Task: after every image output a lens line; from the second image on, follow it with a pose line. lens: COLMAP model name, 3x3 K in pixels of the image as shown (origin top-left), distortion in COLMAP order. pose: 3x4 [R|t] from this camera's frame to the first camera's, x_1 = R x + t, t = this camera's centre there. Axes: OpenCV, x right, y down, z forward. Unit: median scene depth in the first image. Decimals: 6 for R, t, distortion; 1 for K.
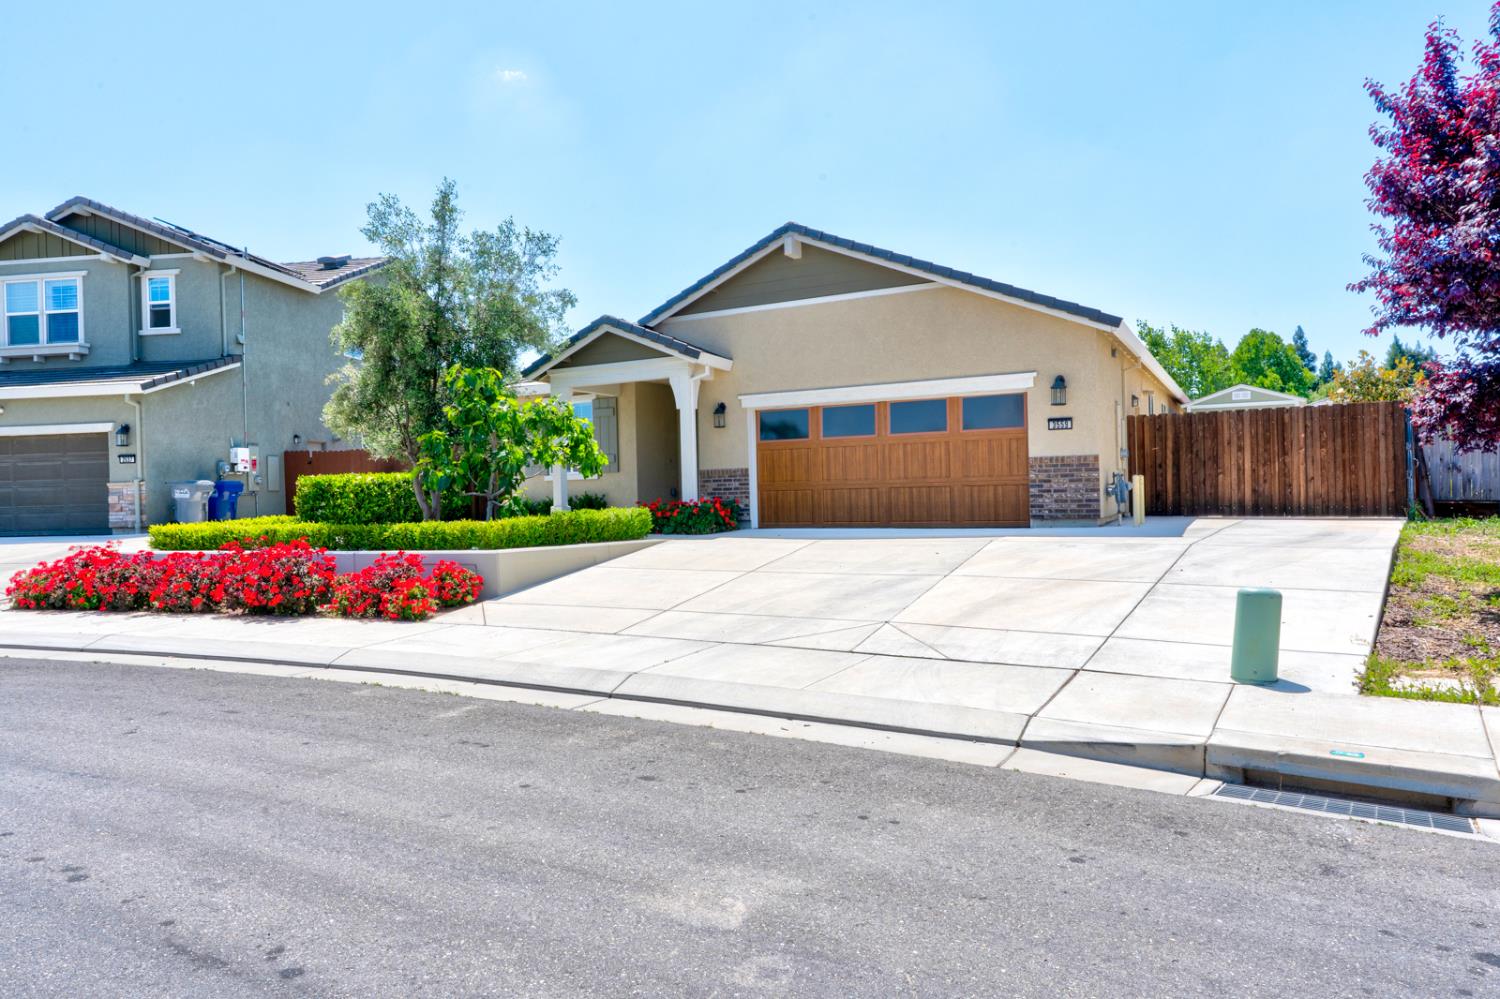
lens RADIAL K [[960.8, 0, 749.5], [0, 960.8, 488.6], [0, 0, 1]] dist [0.009518, 0.000687]
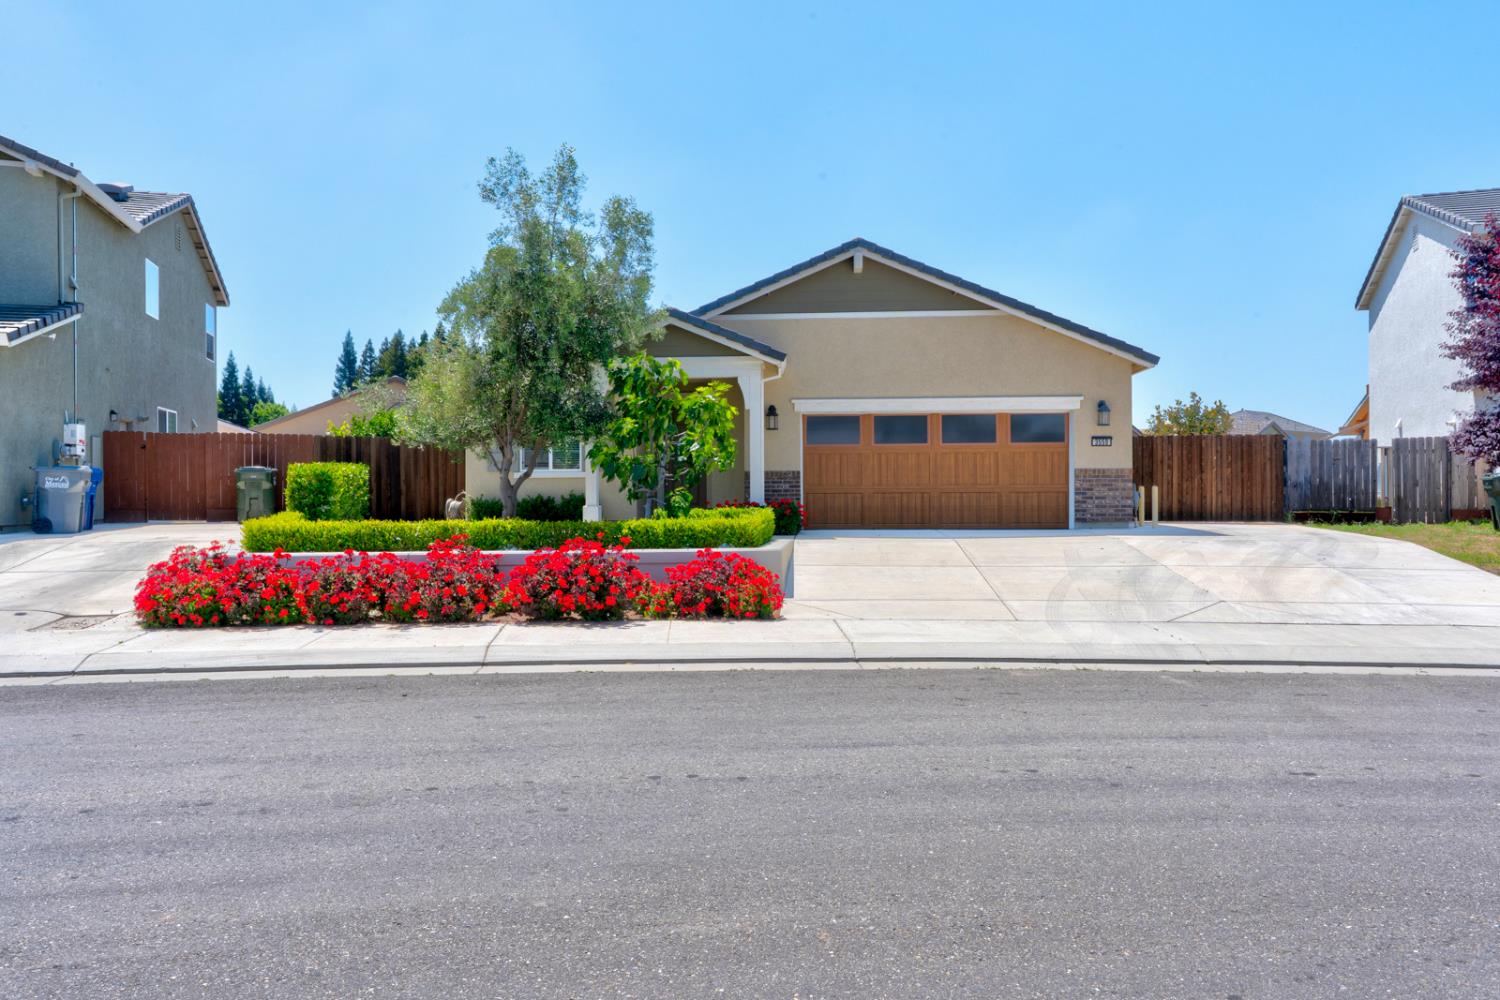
lens RADIAL K [[982.5, 0, 749.7], [0, 982.5, 506.1], [0, 0, 1]] dist [0.010333, 0.002807]
pose [[0.905037, 0.014221, 0.425096, -0.533505], [-0.018396, 0.999814, 0.005719, 0.012253], [-0.424936, -0.012996, 0.905130, 0.079580]]
